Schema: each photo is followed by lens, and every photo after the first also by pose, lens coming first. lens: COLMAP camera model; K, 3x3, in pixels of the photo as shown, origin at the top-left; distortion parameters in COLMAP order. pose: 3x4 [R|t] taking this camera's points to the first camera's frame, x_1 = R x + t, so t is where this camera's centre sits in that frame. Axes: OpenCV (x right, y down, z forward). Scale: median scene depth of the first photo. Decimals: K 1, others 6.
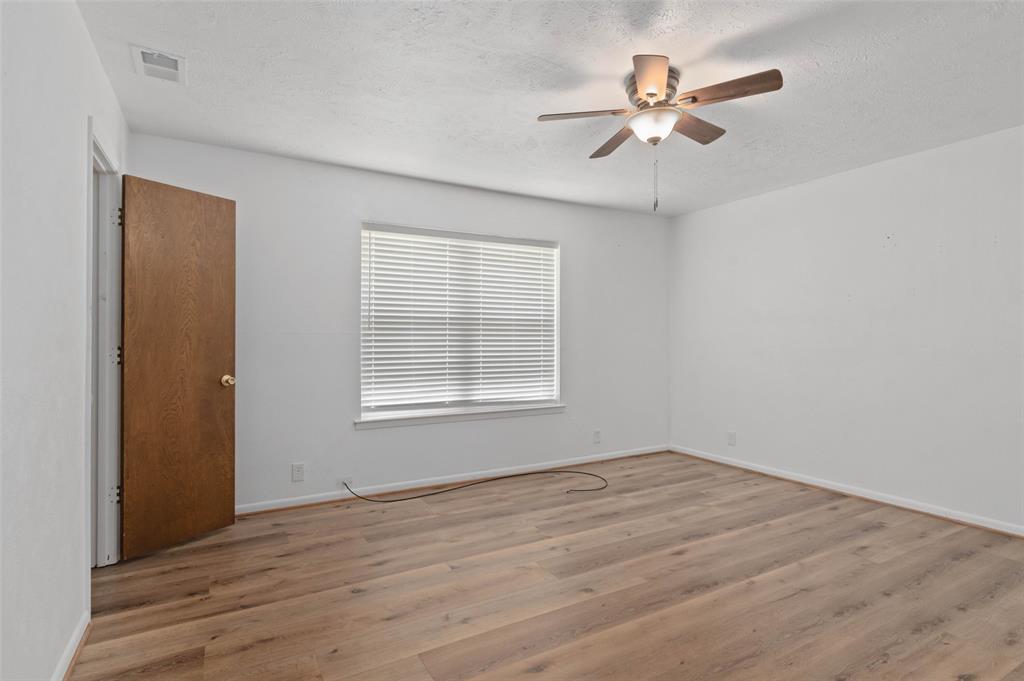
lens RADIAL K [[514.5, 0, 513.5], [0, 514.5, 343.1], [0, 0, 1]] dist [-0.002755, 0.000237]
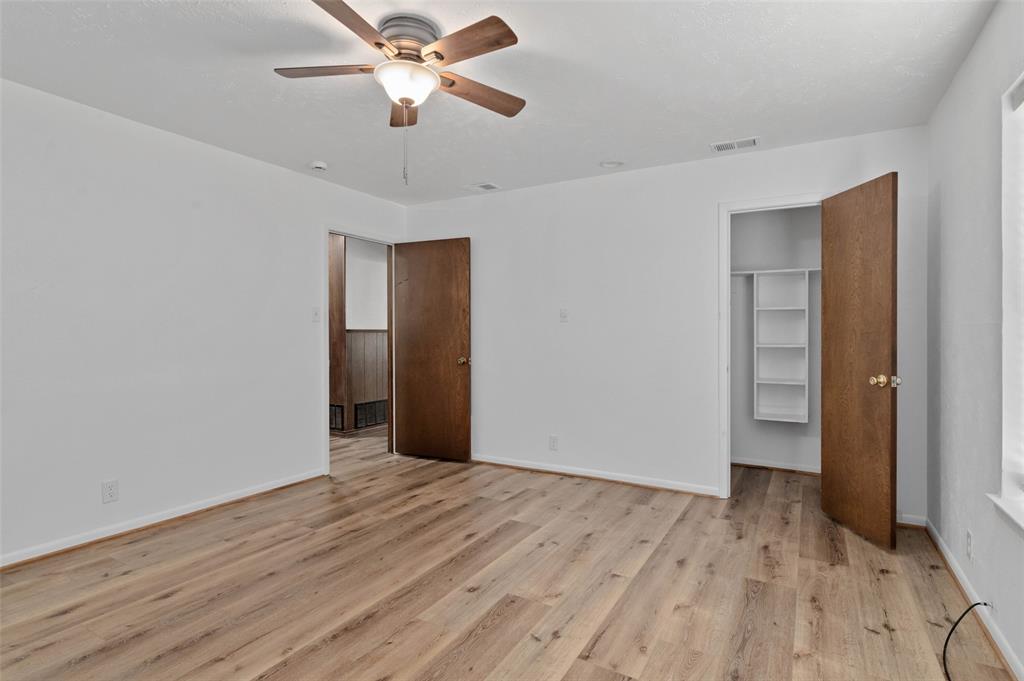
lens RADIAL K [[514.5, 0, 513.5], [0, 514.5, 343.1], [0, 0, 1]] dist [-0.002755, 0.000237]
pose [[-0.862071, 0.011030, -0.506667, 0.536261], [-0.004513, 0.999556, 0.029438, -0.018294], [0.506767, 0.027665, -0.861639, 1.762955]]
